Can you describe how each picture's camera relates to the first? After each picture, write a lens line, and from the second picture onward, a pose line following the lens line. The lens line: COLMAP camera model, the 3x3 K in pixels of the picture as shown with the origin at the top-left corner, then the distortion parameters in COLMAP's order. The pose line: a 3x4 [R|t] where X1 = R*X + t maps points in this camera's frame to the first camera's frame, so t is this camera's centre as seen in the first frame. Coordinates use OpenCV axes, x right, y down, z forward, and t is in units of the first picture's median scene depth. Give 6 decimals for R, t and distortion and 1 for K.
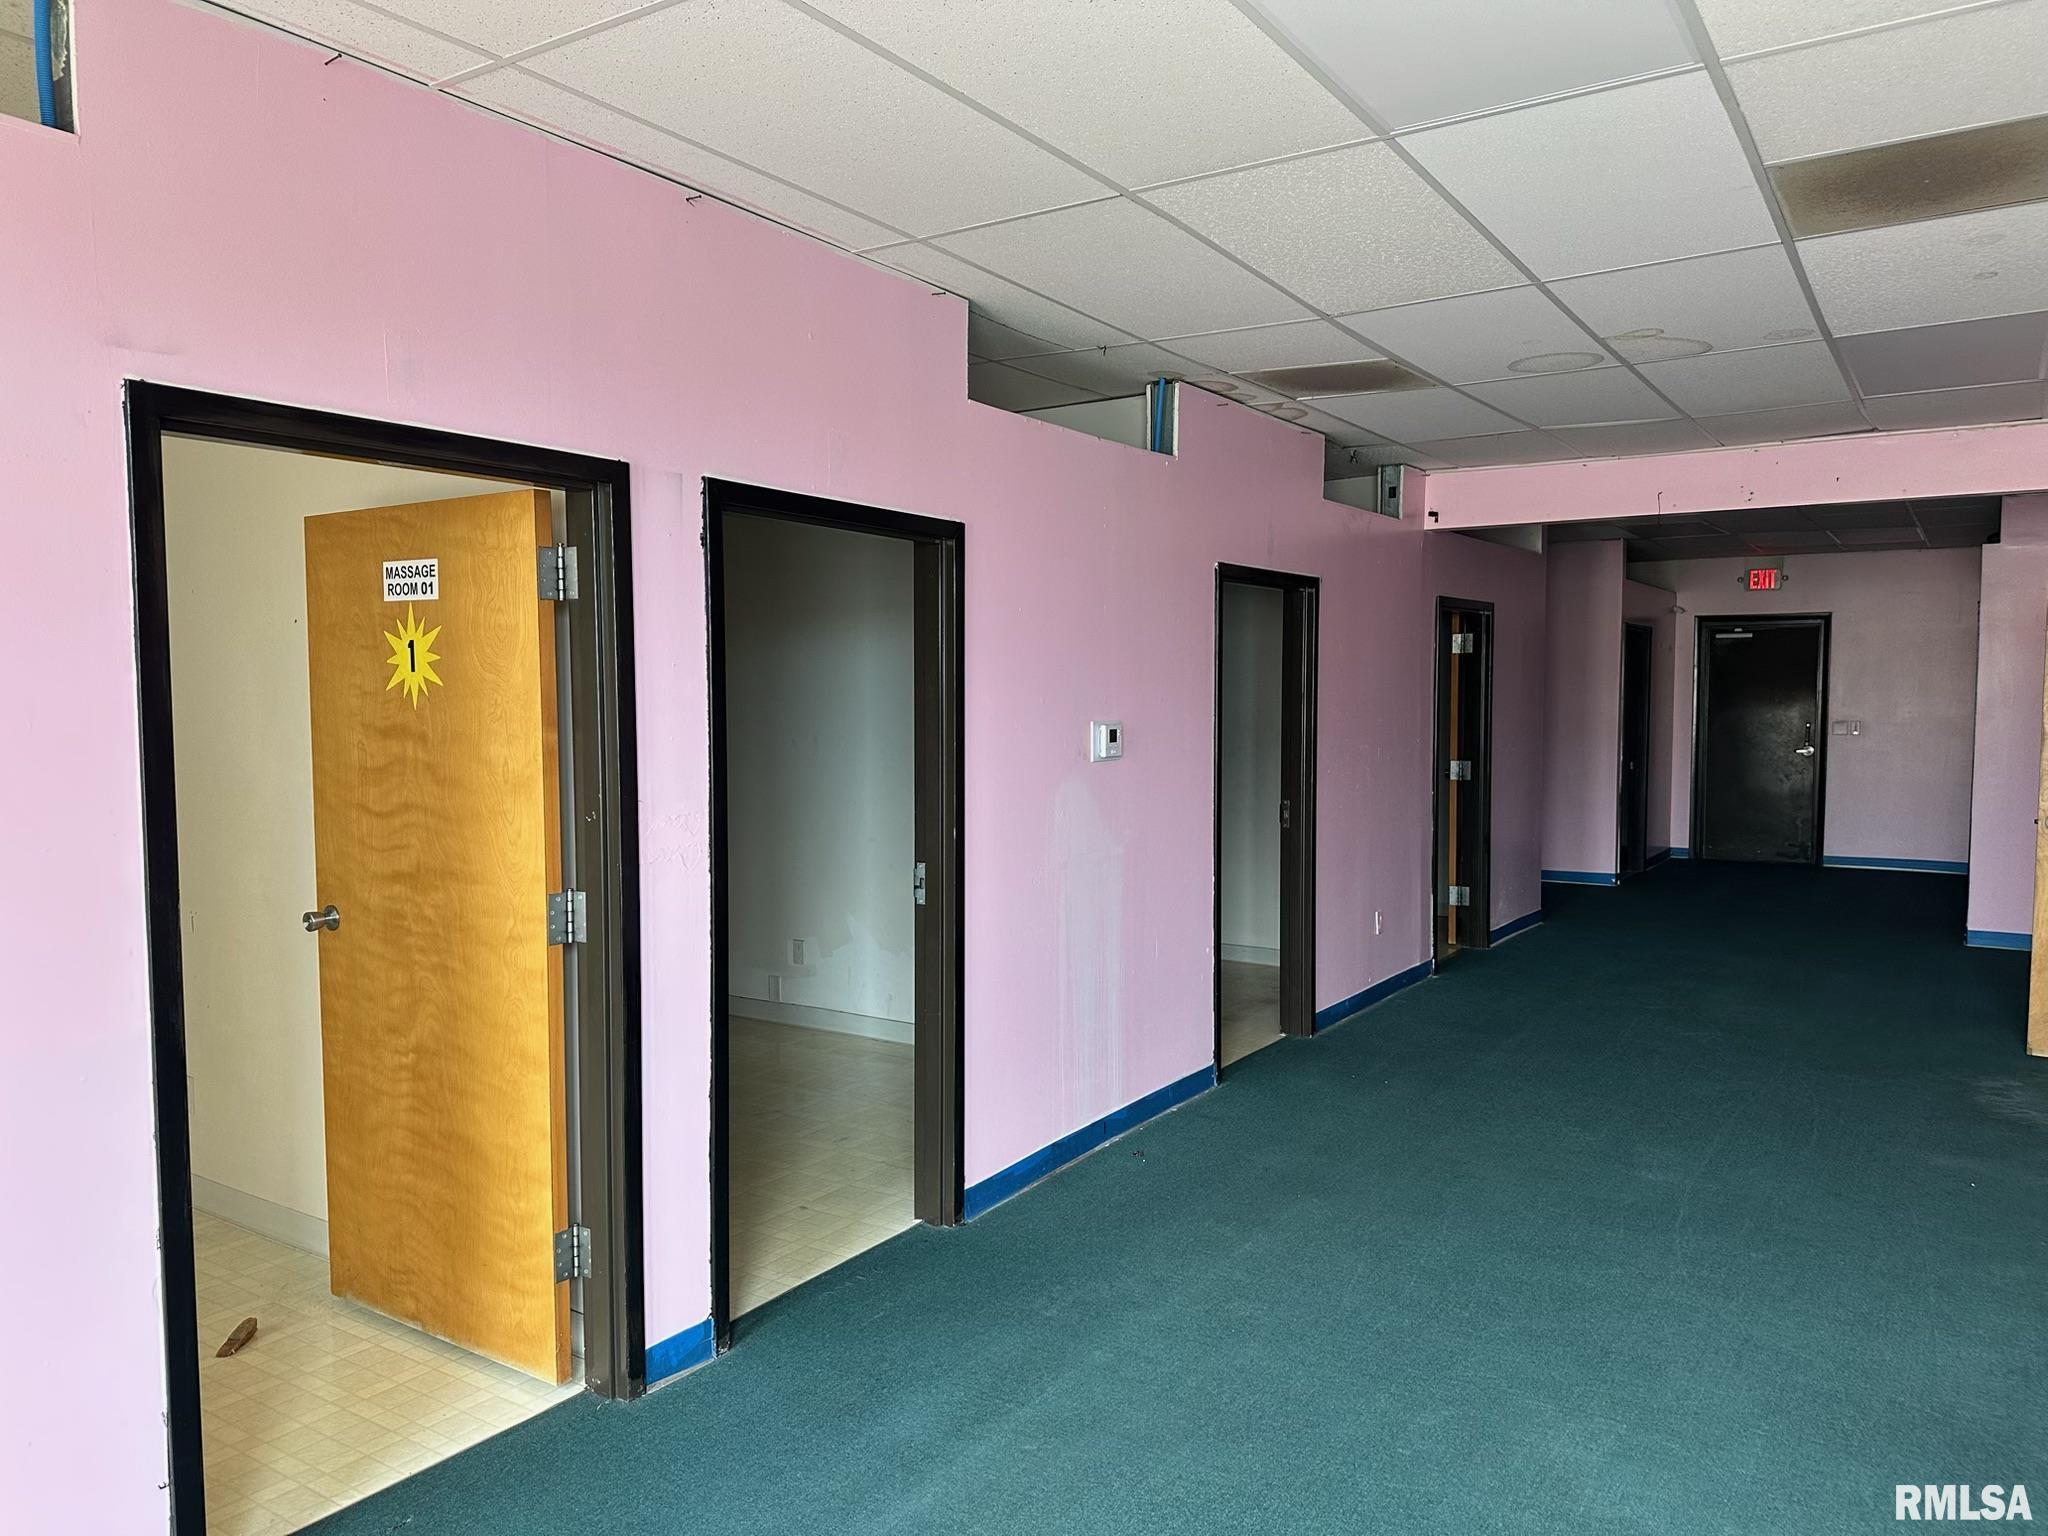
lens RADIAL K [[1437.3, 0, 1026.2], [0, 1437.3, 770.5], [0, 0, 1]] dist [0.000256, 0.001718]
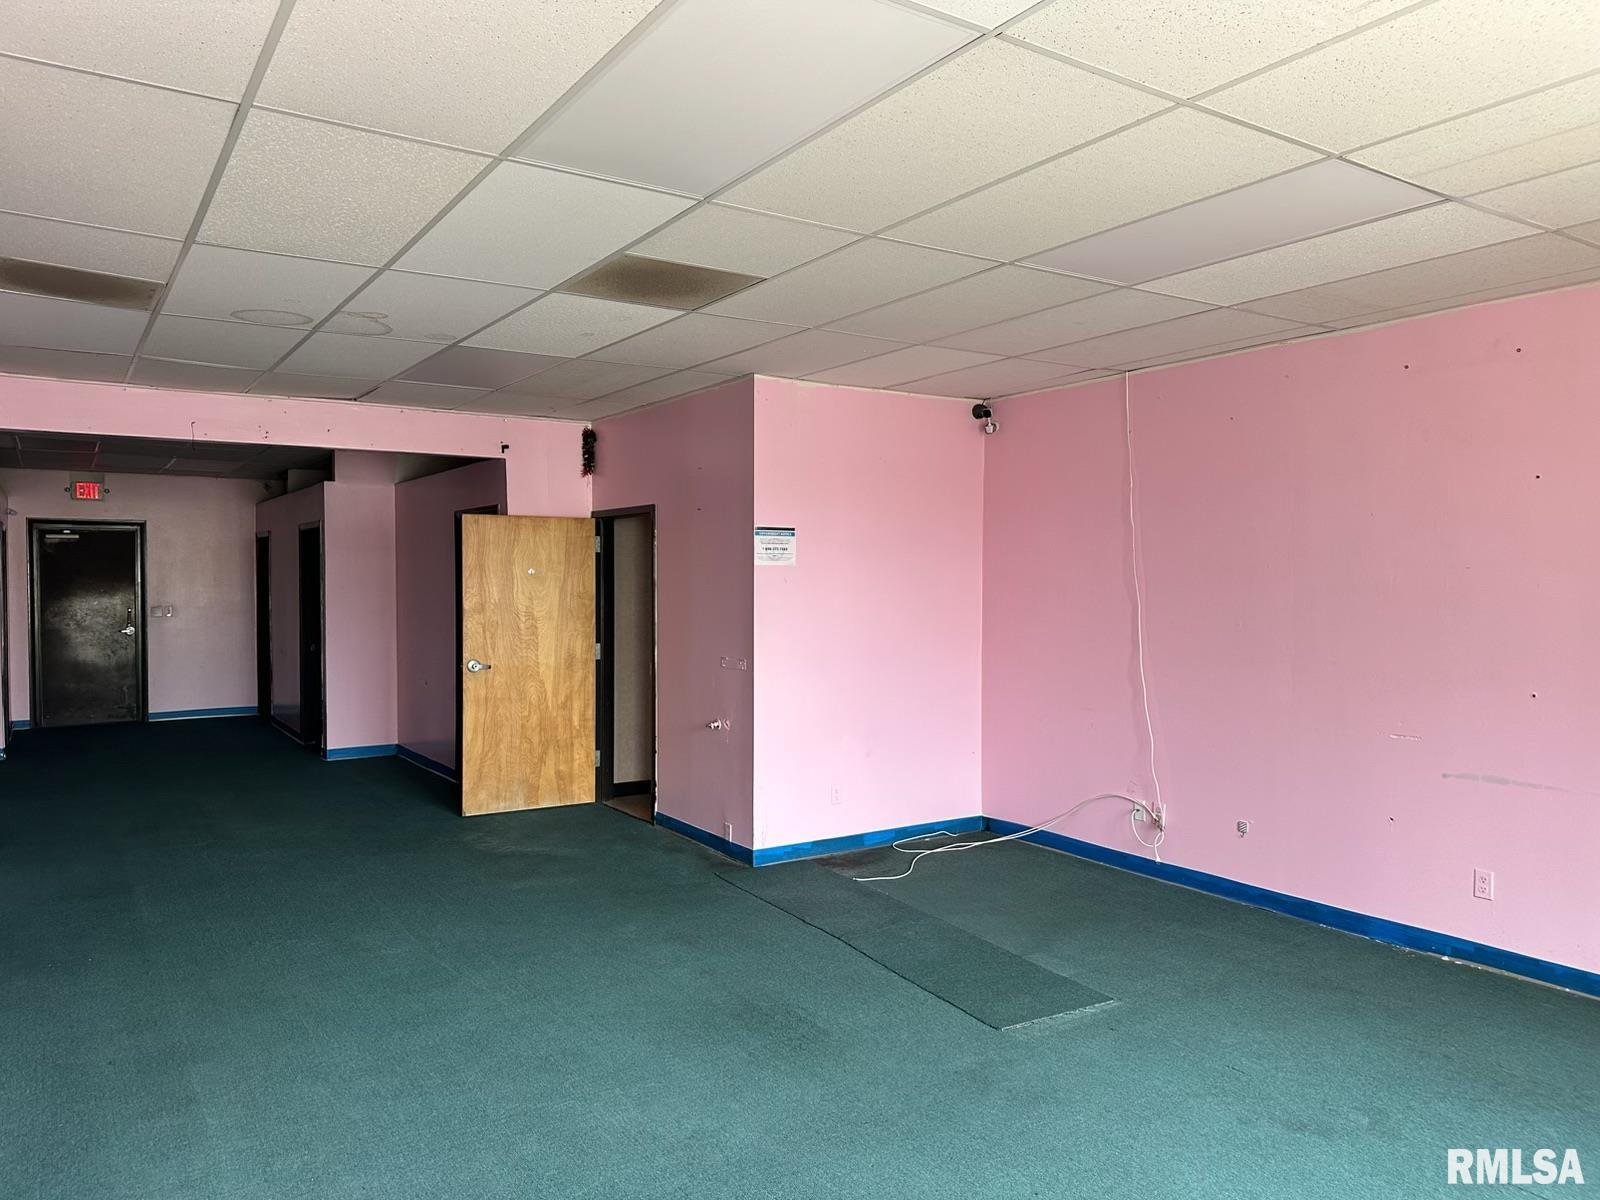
lens RADIAL K [[1122.9, 0, 801.7], [0, 1122.9, 602.0], [0, 0, 1]] dist [0.000256, 0.001718]
pose [[0.389267, -0.020475, 0.920898, -0.128306], [0.054528, 0.998512, -0.000849, -0.006013], [-0.919510, 0.050545, 0.389804, 0.083765]]
